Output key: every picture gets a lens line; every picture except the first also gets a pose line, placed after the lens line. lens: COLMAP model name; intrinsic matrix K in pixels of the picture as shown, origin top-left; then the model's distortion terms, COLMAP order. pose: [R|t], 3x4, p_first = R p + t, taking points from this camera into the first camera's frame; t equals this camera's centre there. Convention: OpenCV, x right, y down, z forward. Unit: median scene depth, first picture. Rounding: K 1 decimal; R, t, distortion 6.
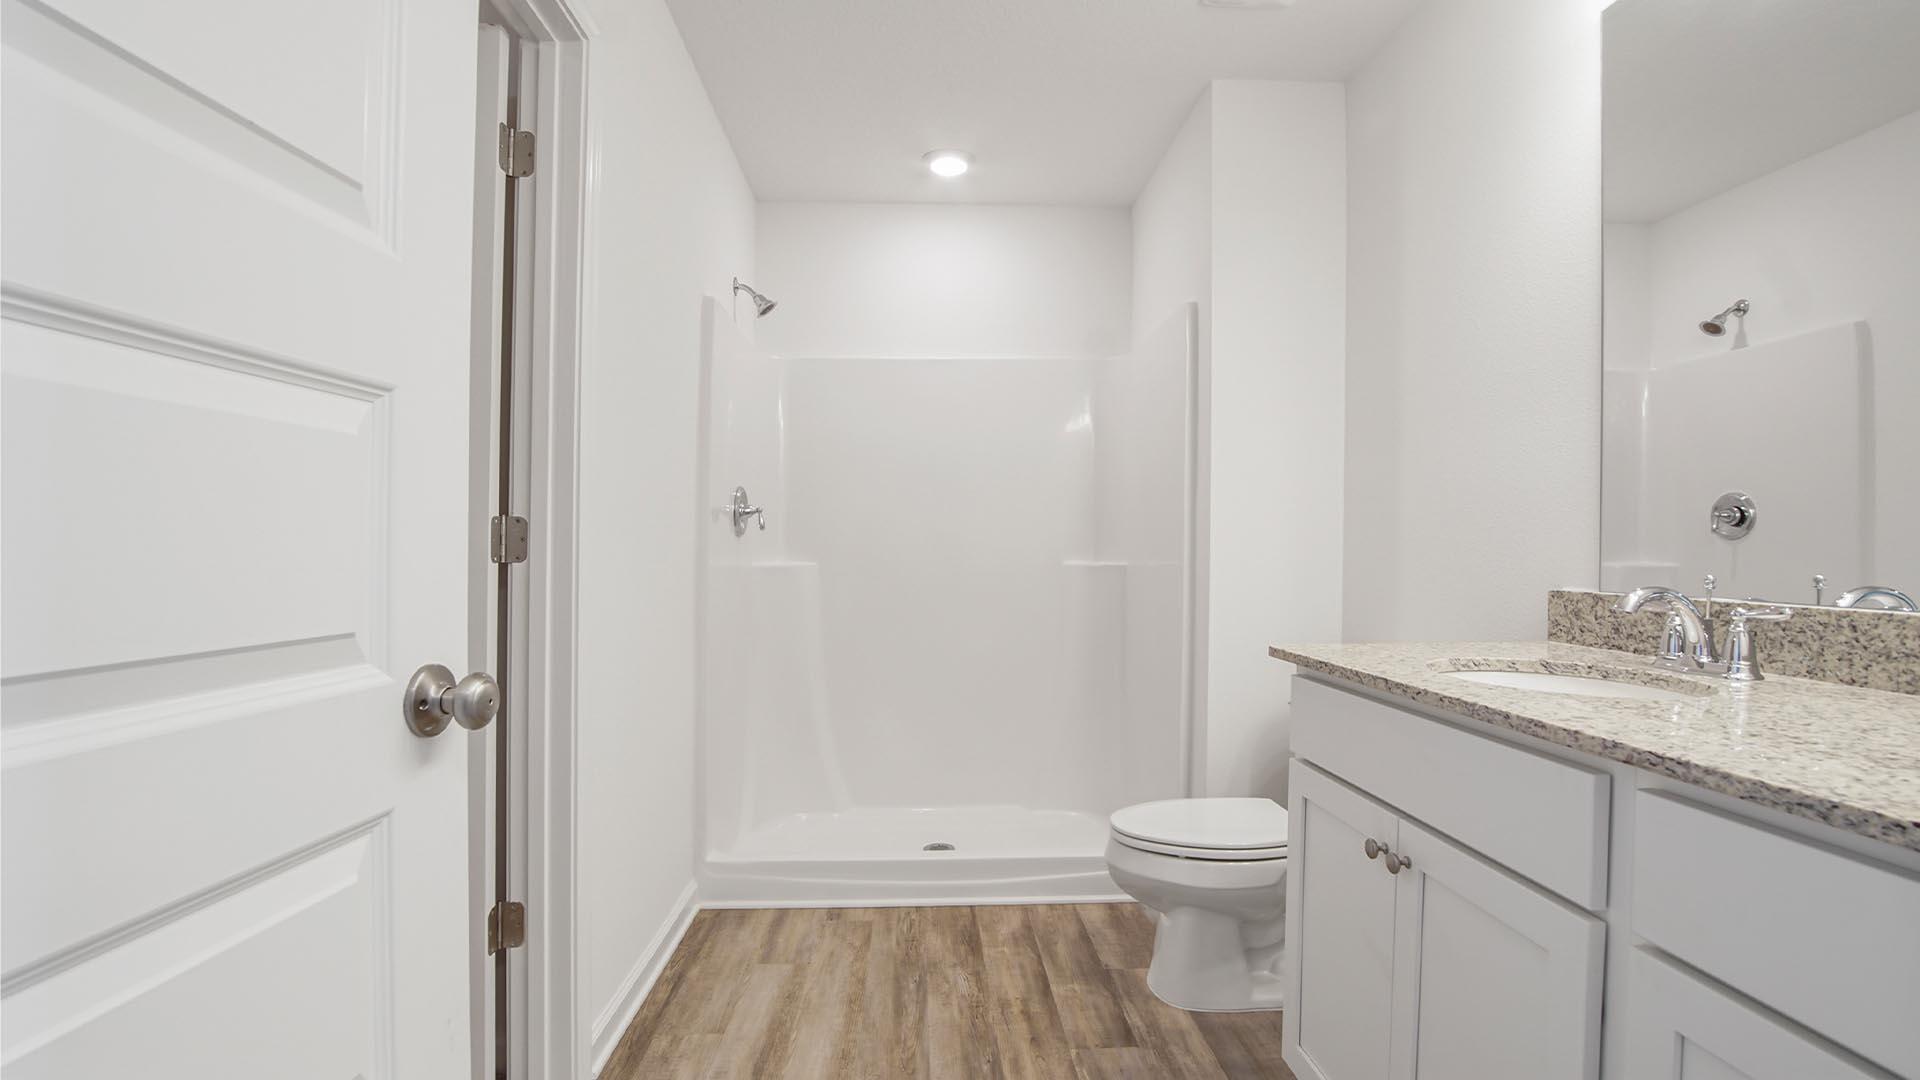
lens RADIAL K [[874.7, 0, 958.6], [0, 874.7, 548.9], [0, 0, 1]] dist [-0.026607, 0.000183]
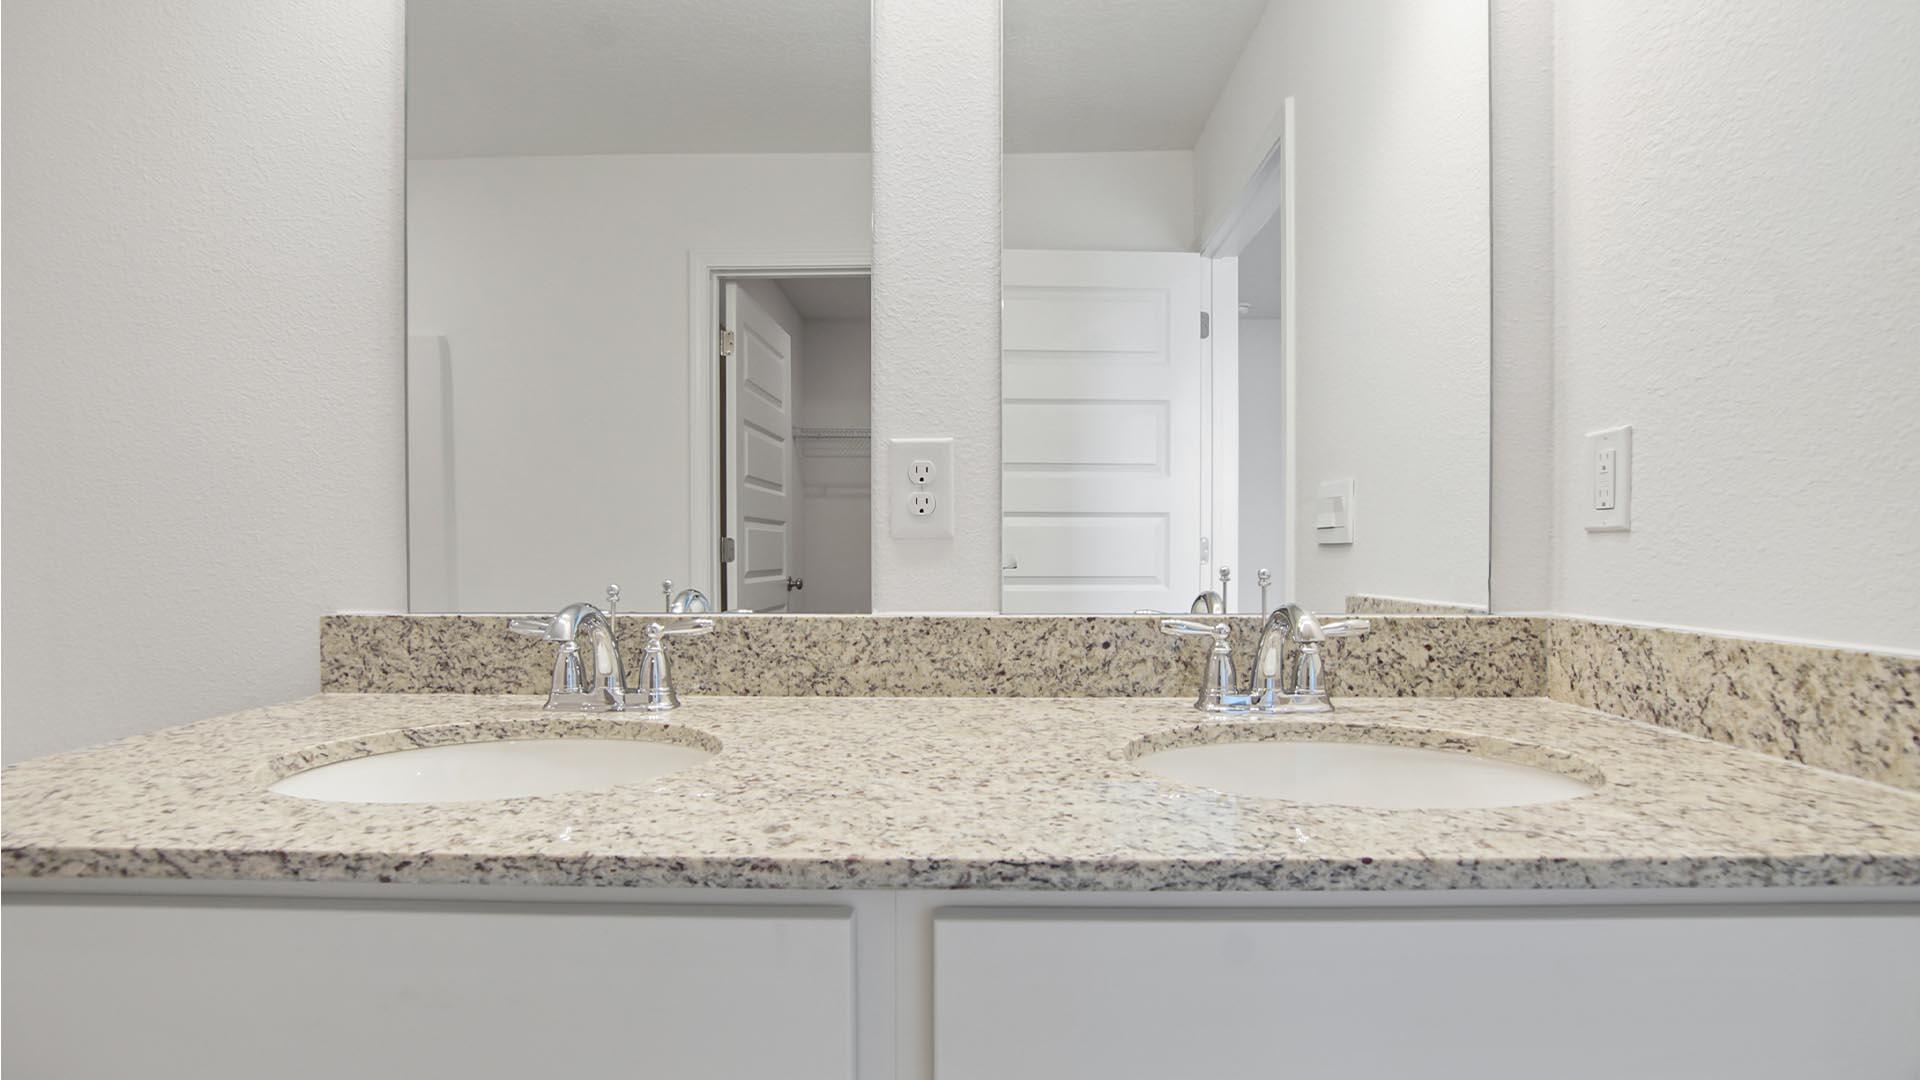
lens RADIAL K [[874.7, 0, 958.6], [0, 874.7, 548.9], [0, 0, 1]] dist [-0.026607, 0.000183]
pose [[0.070962, 0.000721, 0.997479, 0.094285], [0.001519, 0.999999, -0.000831, -0.002454], [-0.997478, 0.001575, 0.070961, 0.693758]]
